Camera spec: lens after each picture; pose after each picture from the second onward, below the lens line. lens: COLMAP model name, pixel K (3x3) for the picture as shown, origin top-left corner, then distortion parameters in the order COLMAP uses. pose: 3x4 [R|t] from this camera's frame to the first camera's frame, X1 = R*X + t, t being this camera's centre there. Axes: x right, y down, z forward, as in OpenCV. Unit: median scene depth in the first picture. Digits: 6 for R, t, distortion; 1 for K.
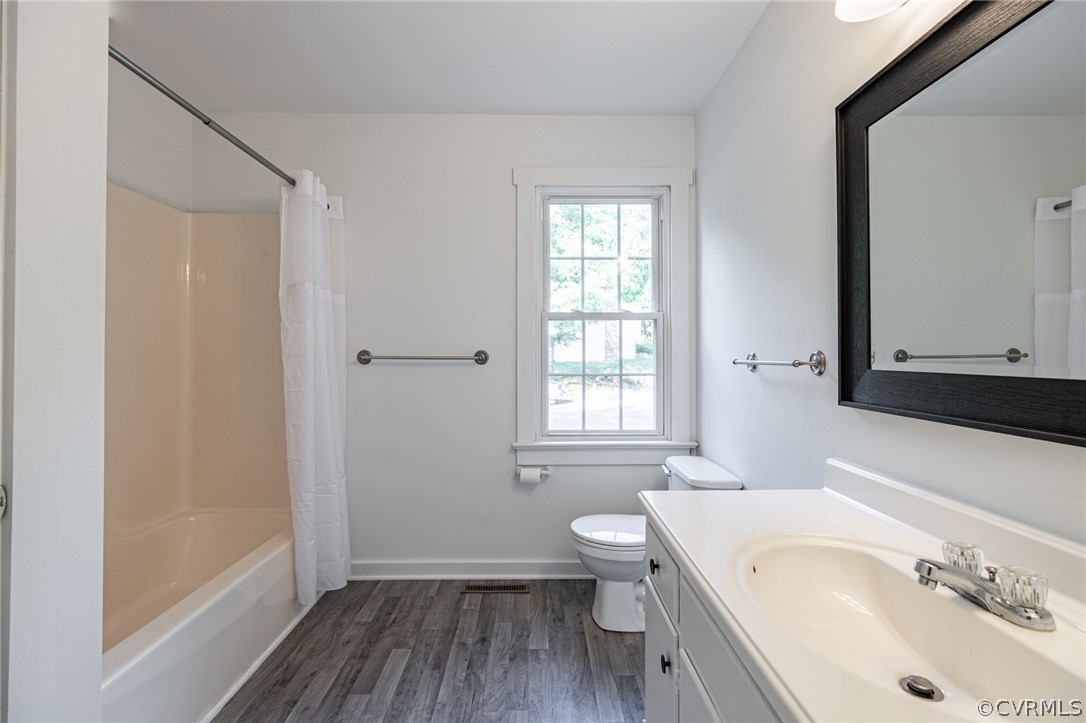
lens RADIAL K [[488.9, 0, 545.7], [0, 488.9, 350.5], [0, 0, 1]] dist [-0.011502, 0.003982]
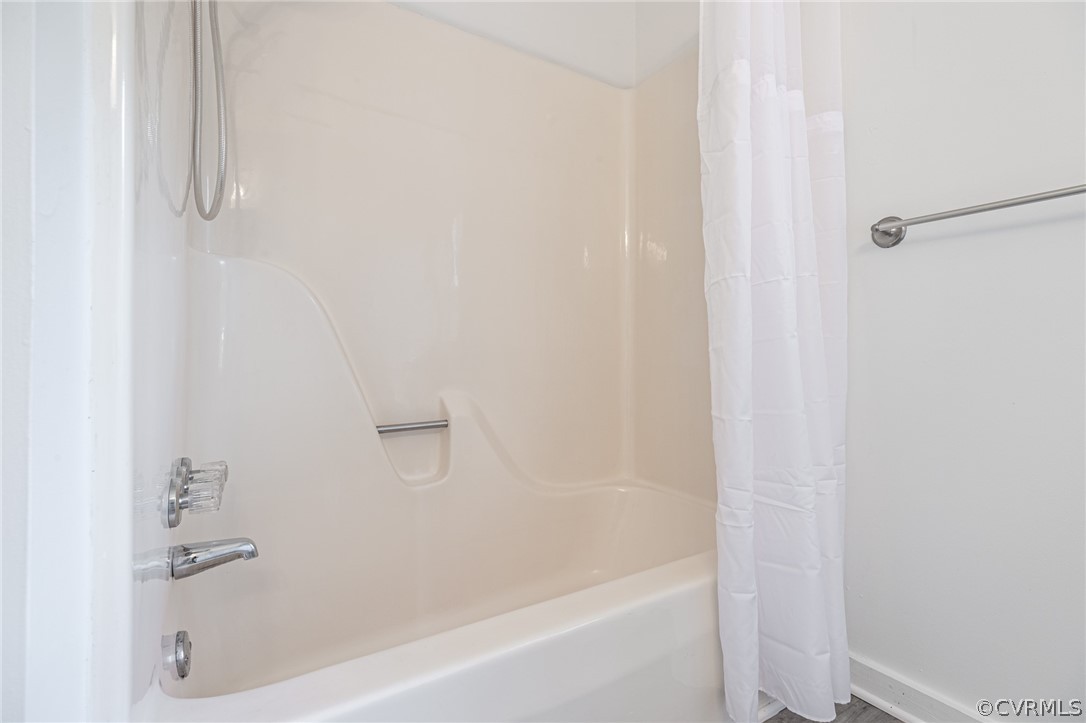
lens RADIAL K [[488.9, 0, 552.3], [0, 488.9, 355.3], [0, 0, 1]] dist [-0.011502, 0.003982]
pose [[0.511384, -0.005032, -0.859338, -0.174800], [0.017755, 0.999831, 0.004712, 0.159805], [0.859169, -0.017668, 0.511387, 0.619480]]
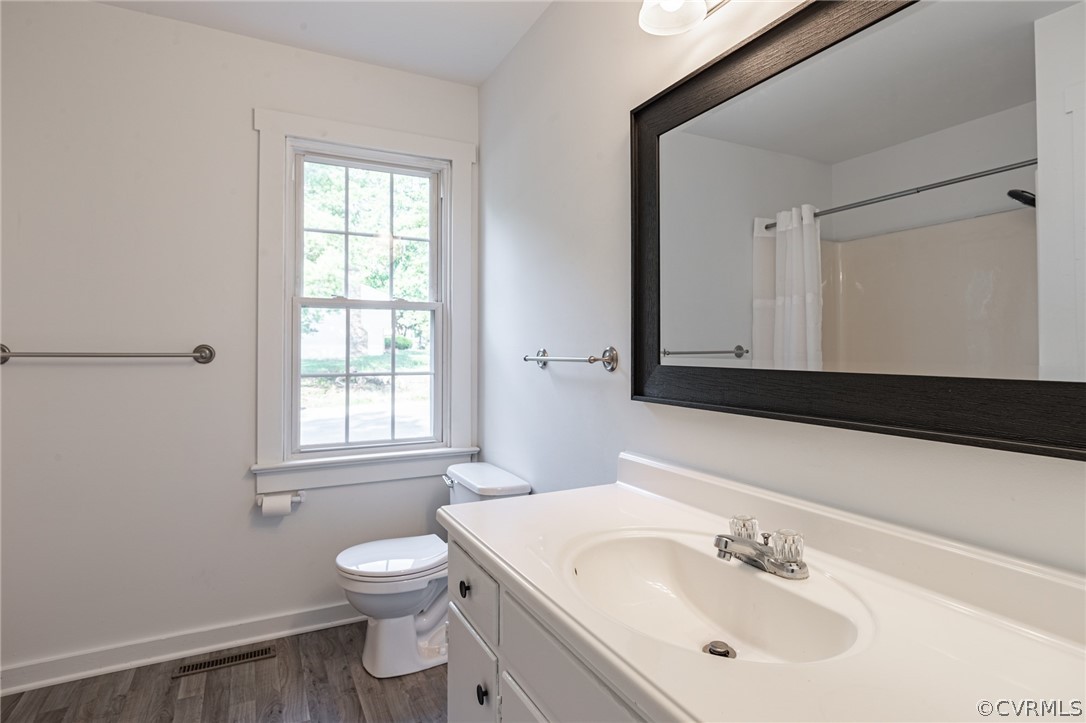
lens RADIAL K [[564.2, 0, 539.3], [0, 564.2, 344.5], [0, 0, 1]] dist [-0.011971, 0.006118]
pose [[0.896444, 0.005253, 0.443125, -0.057502], [-0.004588, 0.999986, -0.002571, -0.000543], [-0.443132, 0.000272, 0.896456, 0.009189]]
